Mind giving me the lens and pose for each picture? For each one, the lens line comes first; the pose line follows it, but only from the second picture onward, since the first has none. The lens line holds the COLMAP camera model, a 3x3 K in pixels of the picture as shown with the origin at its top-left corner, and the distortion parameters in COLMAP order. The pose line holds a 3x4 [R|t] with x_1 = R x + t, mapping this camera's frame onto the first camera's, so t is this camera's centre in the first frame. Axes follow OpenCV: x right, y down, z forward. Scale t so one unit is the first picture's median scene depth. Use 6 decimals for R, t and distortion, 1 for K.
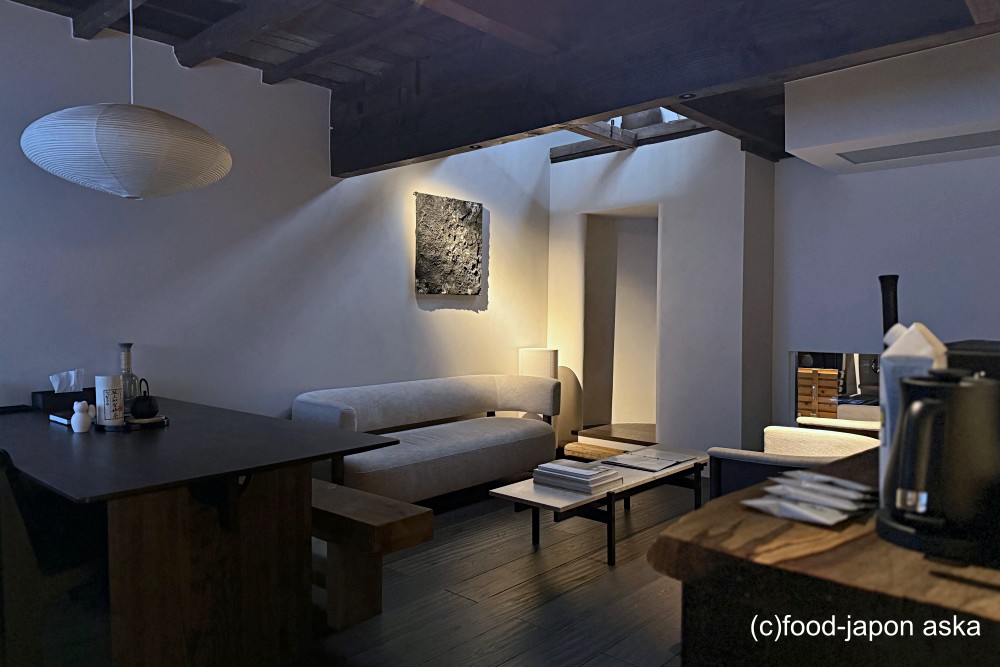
lens RADIAL K [[706.0, 0, 498.8], [0, 706.0, 329.7], [0, 0, 1]] dist [0.061971, -0.079793]
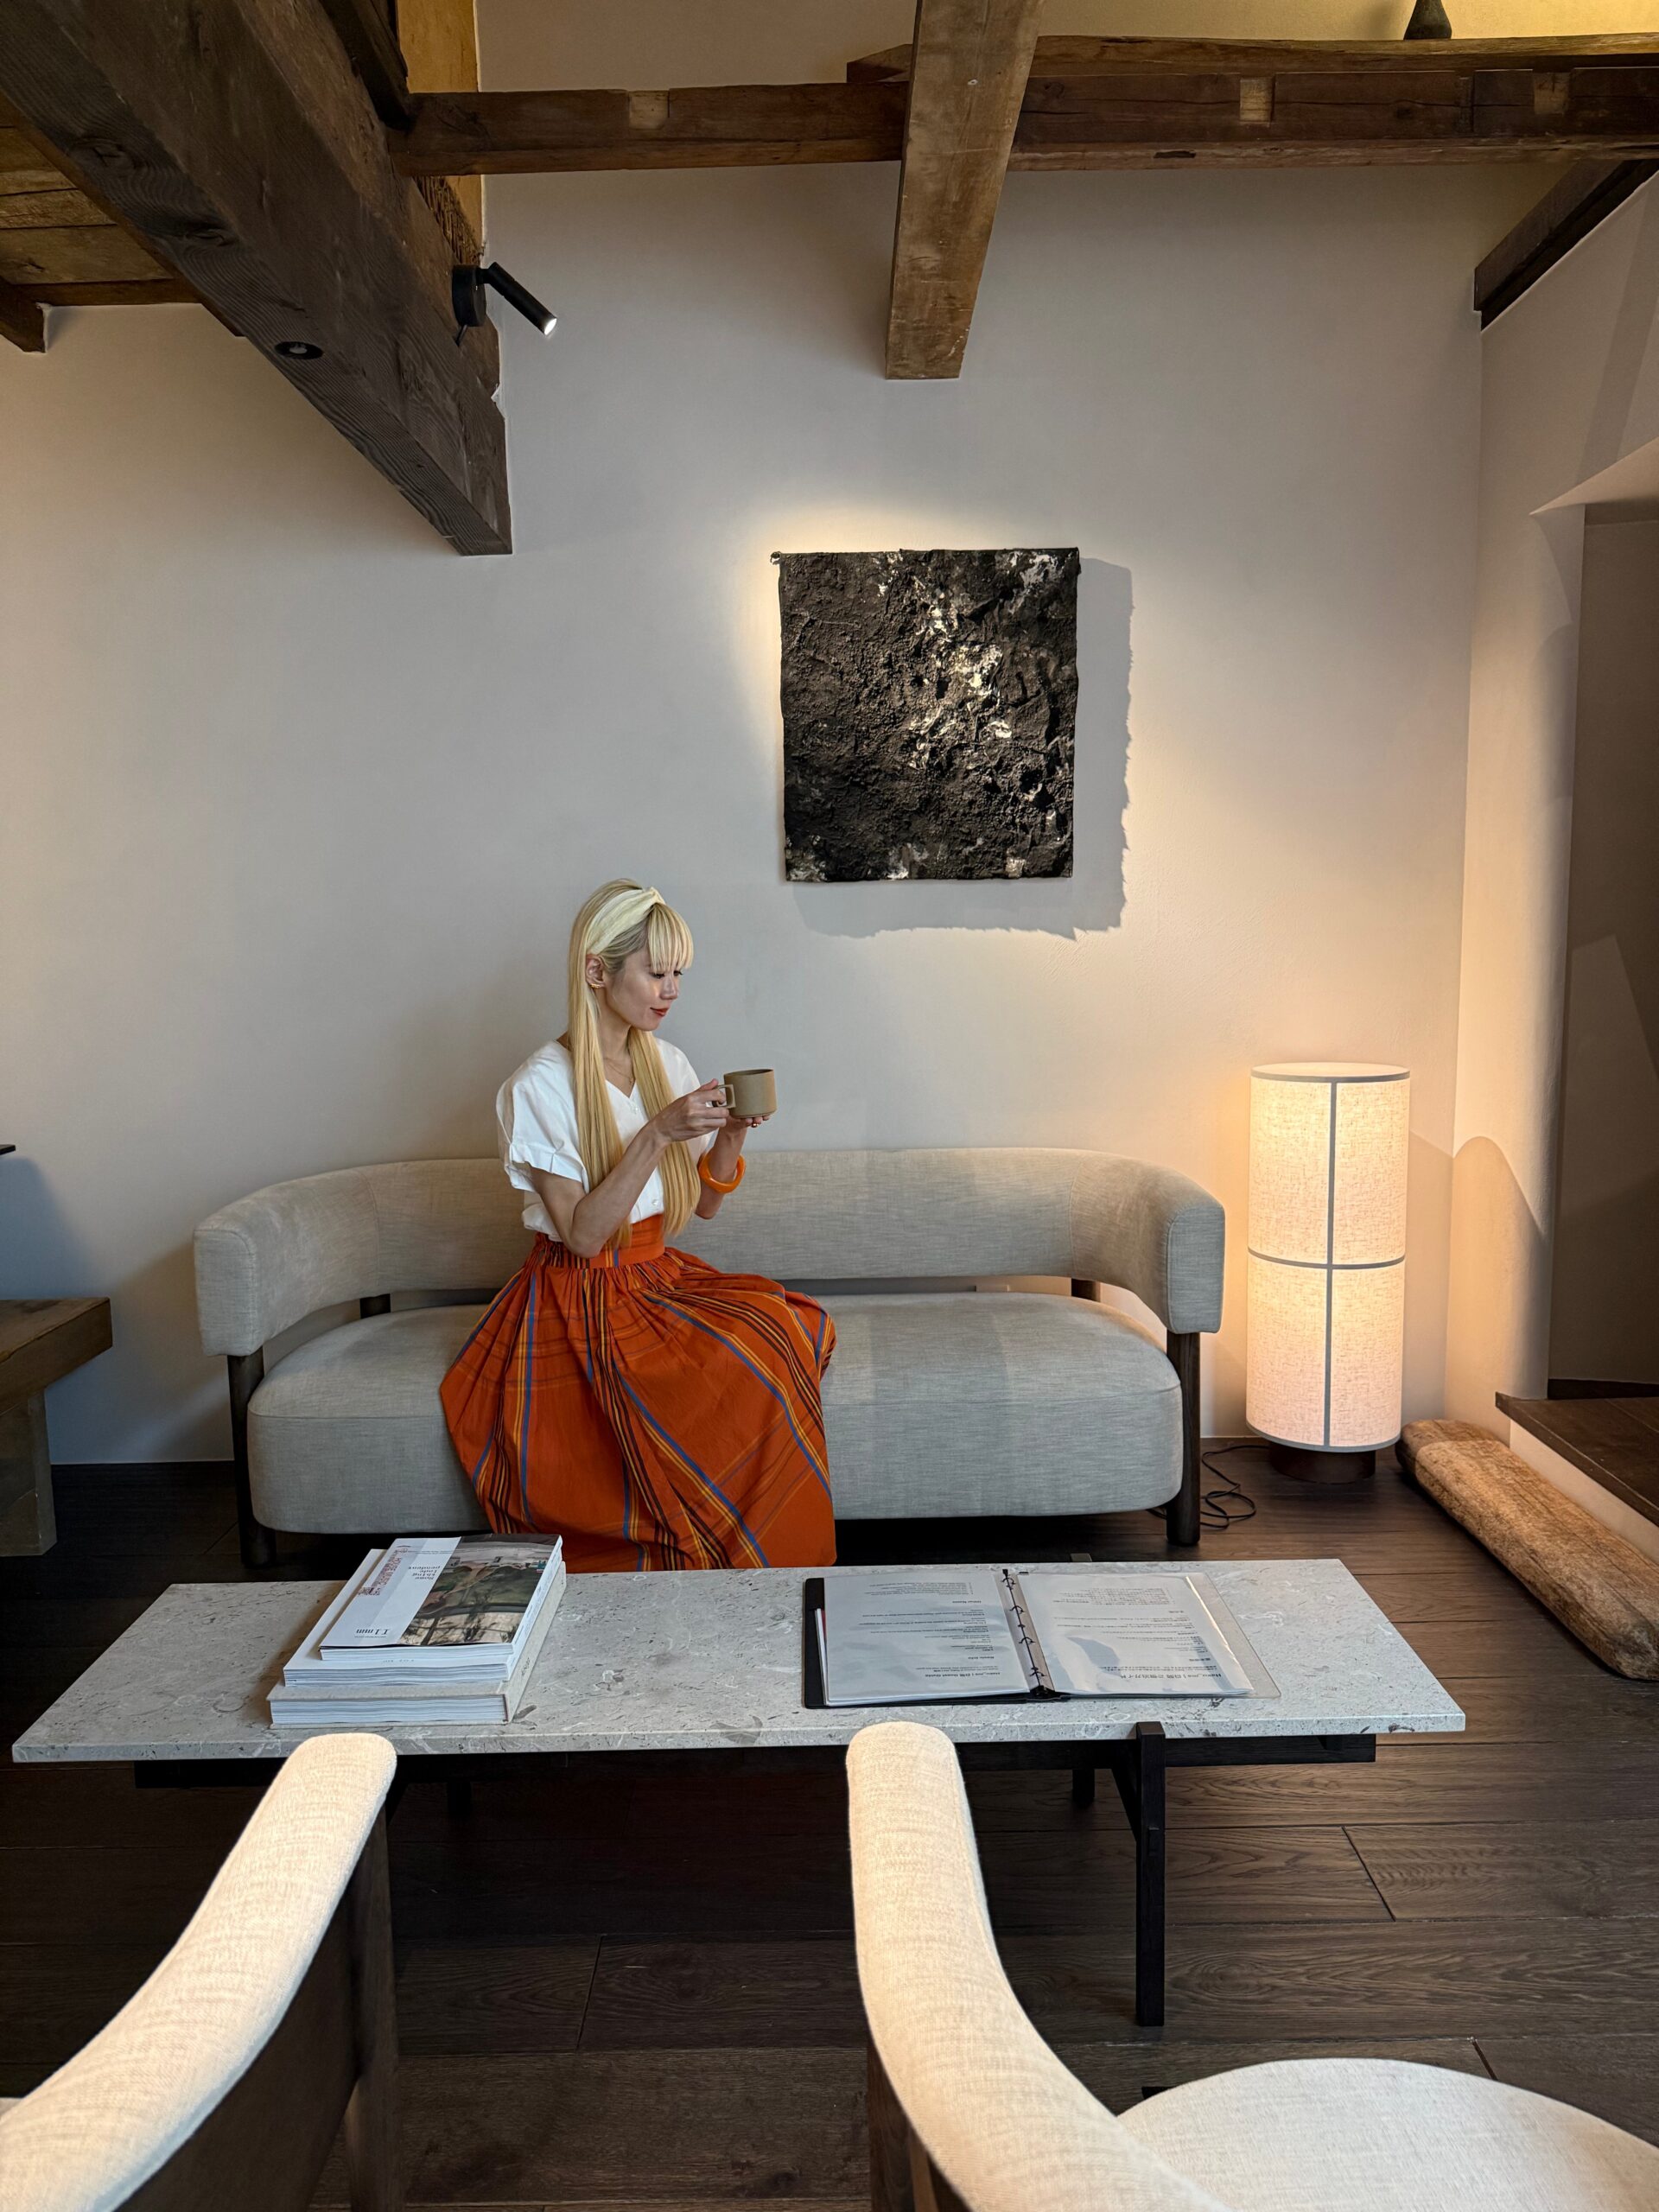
lens RADIAL K [[1570.5, 0, 826.5], [0, 1570.5, 1124.3], [0, 0, 1]] dist [0.036285, -0.017795]
pose [[0.669426, 0.075827, -0.738999, 0.422997], [0.004391, 0.994356, 0.106006, -0.018190], [0.742866, -0.074208, 0.665315, 0.529586]]
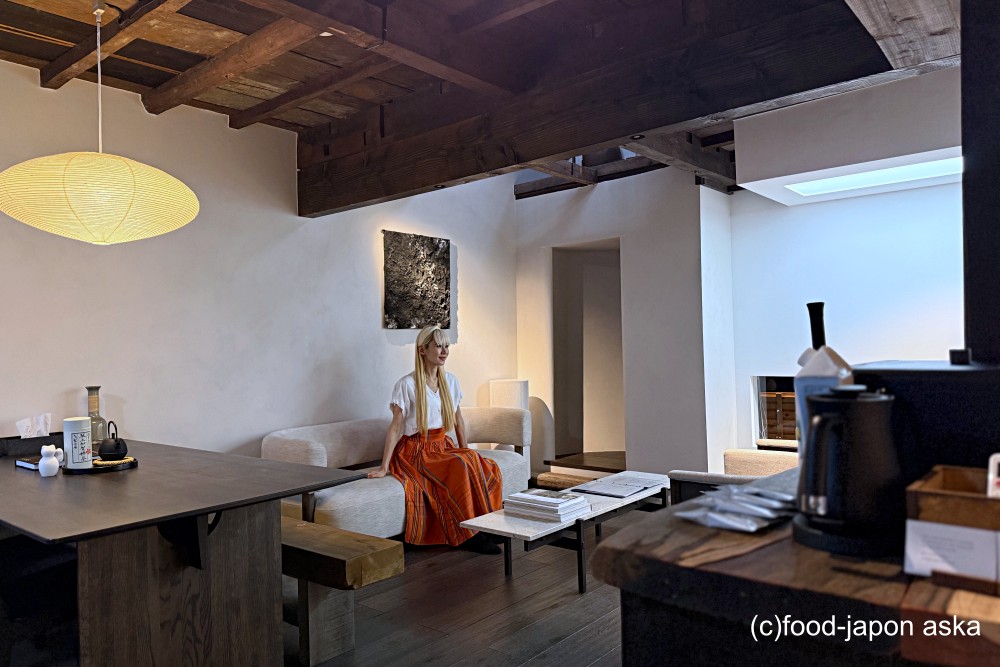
lens RADIAL K [[706.0, 0, 500.0], [0, 706.0, 329.3], [0, 0, 1]] dist [0.061971, -0.079793]
pose [[0.998910, -0.025149, 0.039314, 0.006587], [0.026950, 0.998578, -0.045986, 0.000272], [-0.038102, 0.046996, 0.998168, -0.016749]]
